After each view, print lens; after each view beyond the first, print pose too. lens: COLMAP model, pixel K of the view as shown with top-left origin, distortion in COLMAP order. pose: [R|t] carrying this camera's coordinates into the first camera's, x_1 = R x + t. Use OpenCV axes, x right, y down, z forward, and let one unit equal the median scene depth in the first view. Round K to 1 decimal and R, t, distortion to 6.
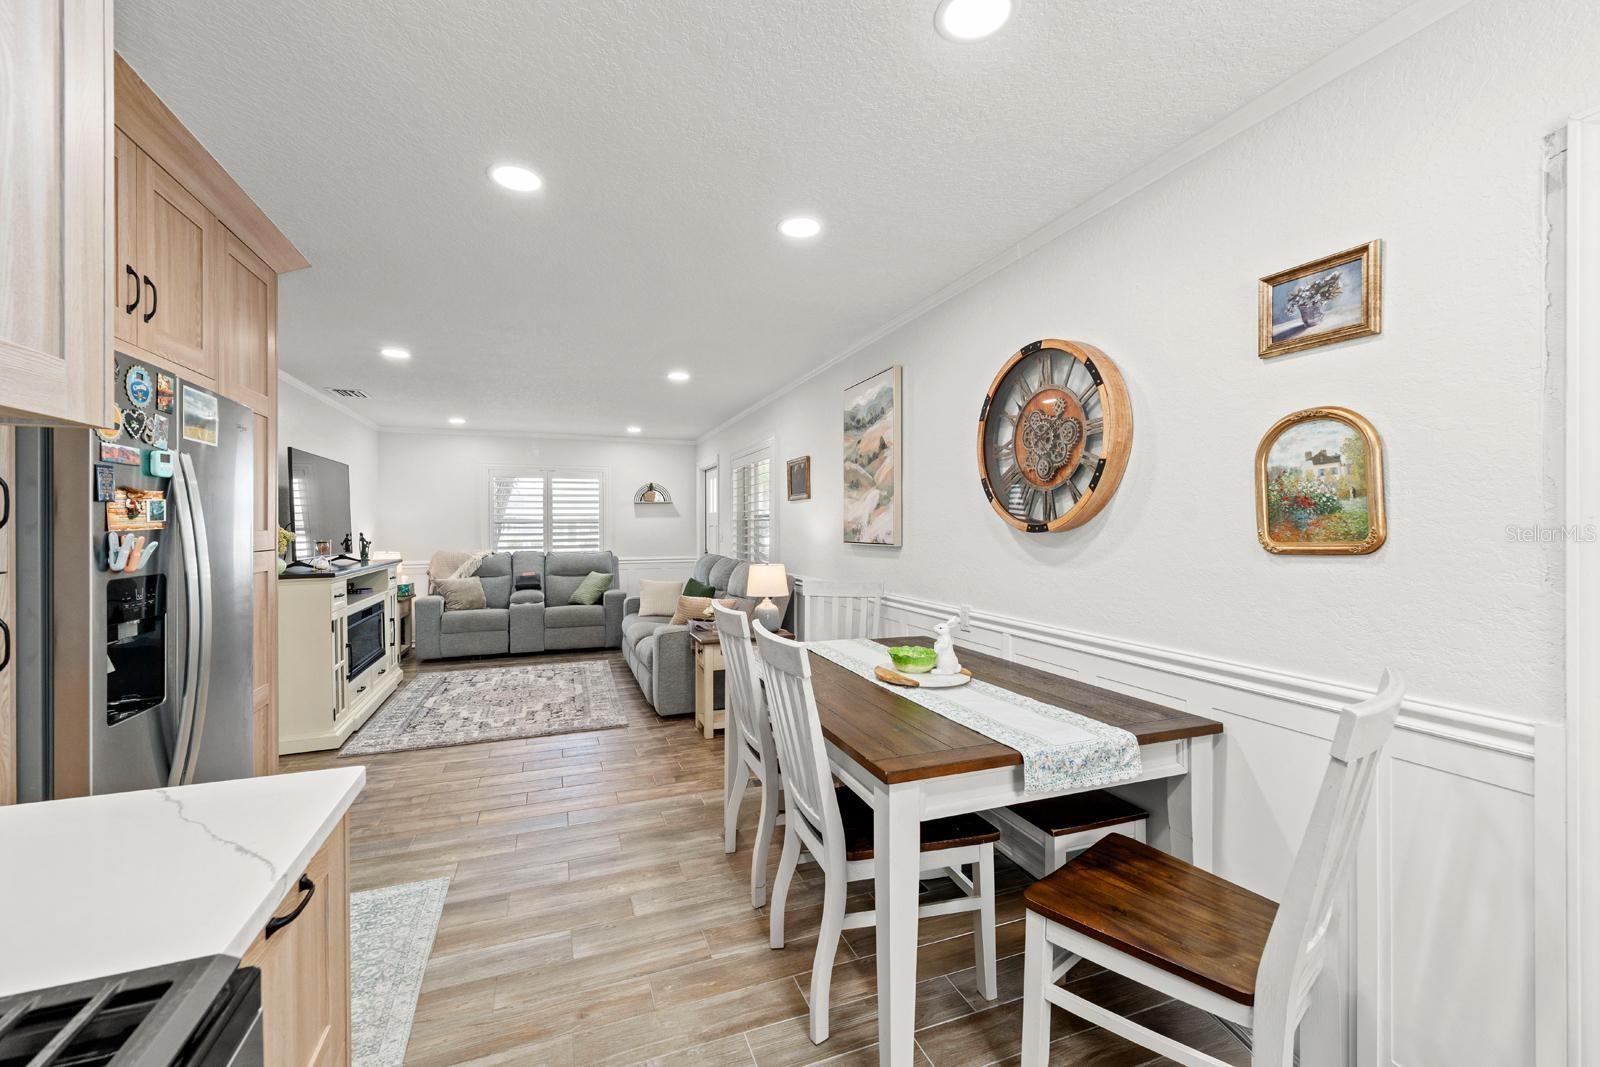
lens RADIAL K [[646.3, 0, 798.7], [0, 646.3, 526.8], [0, 0, 1]] dist [-0.000233, -0.001650]
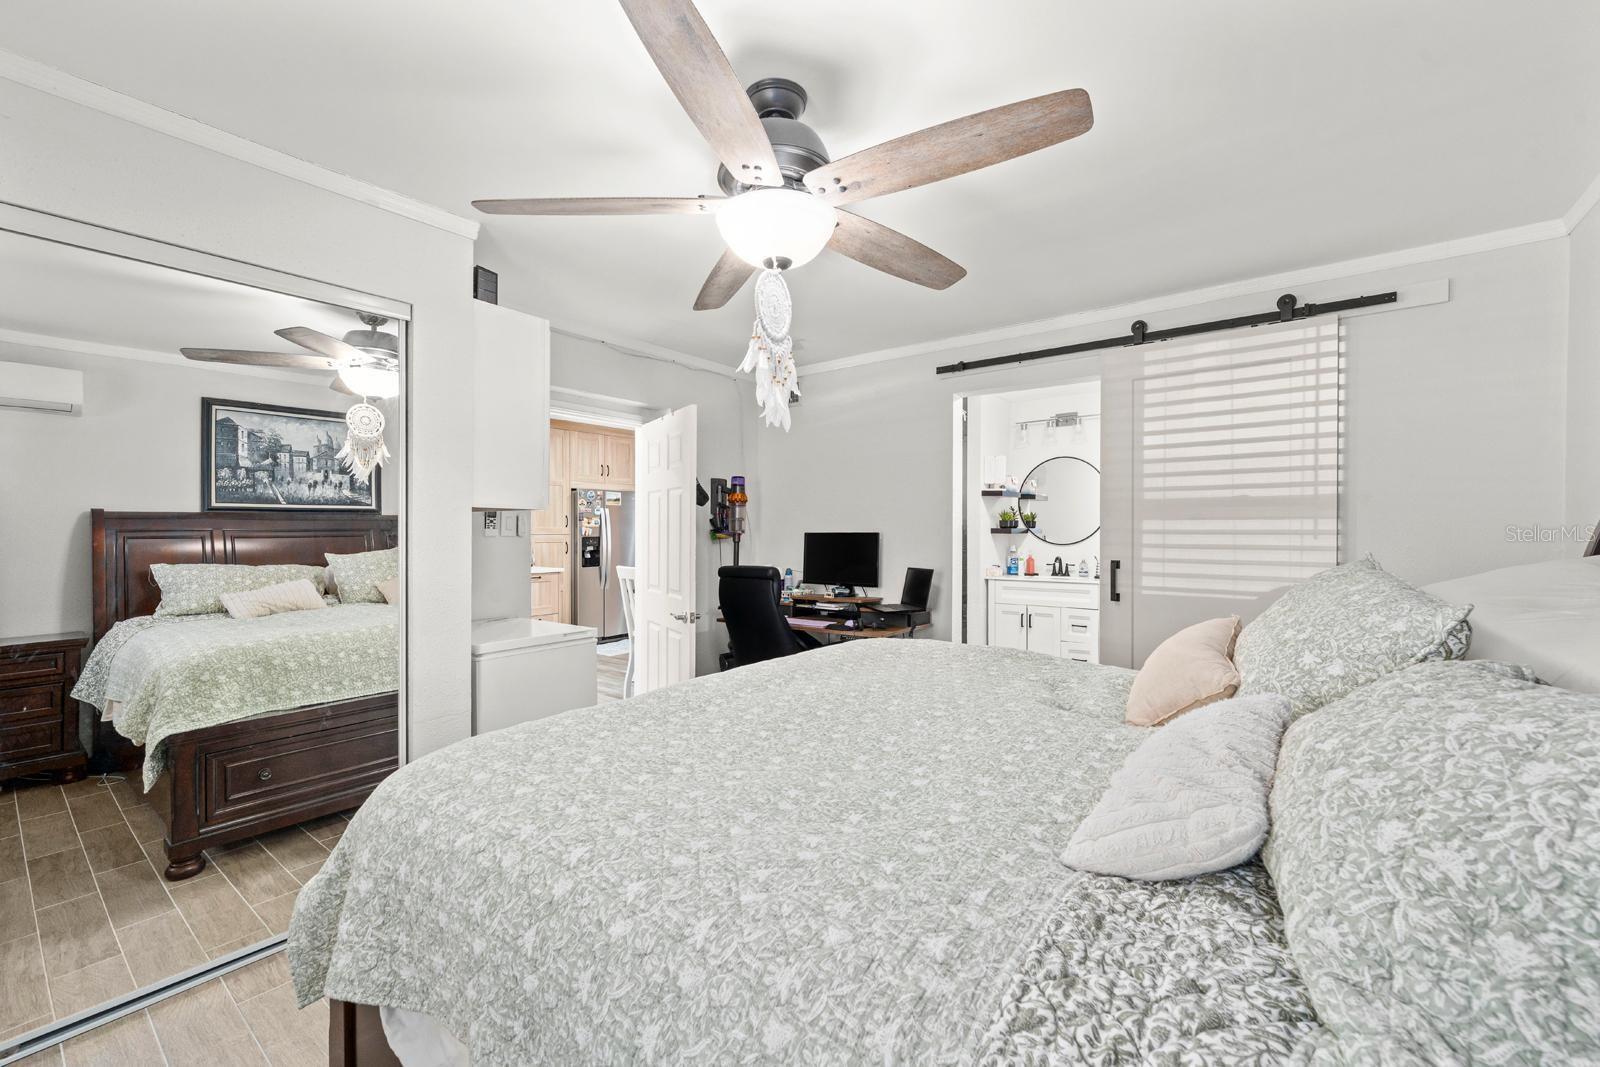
lens RADIAL K [[646.3, 0, 797.0], [0, 646.3, 532.4], [0, 0, 1]] dist [-0.000233, -0.001650]
pose [[0.525828, 0.005168, -0.850575, 1.233145], [-0.004137, 0.999985, 0.003518, 0.007740], [0.850581, 0.001669, 0.525842, -0.051251]]
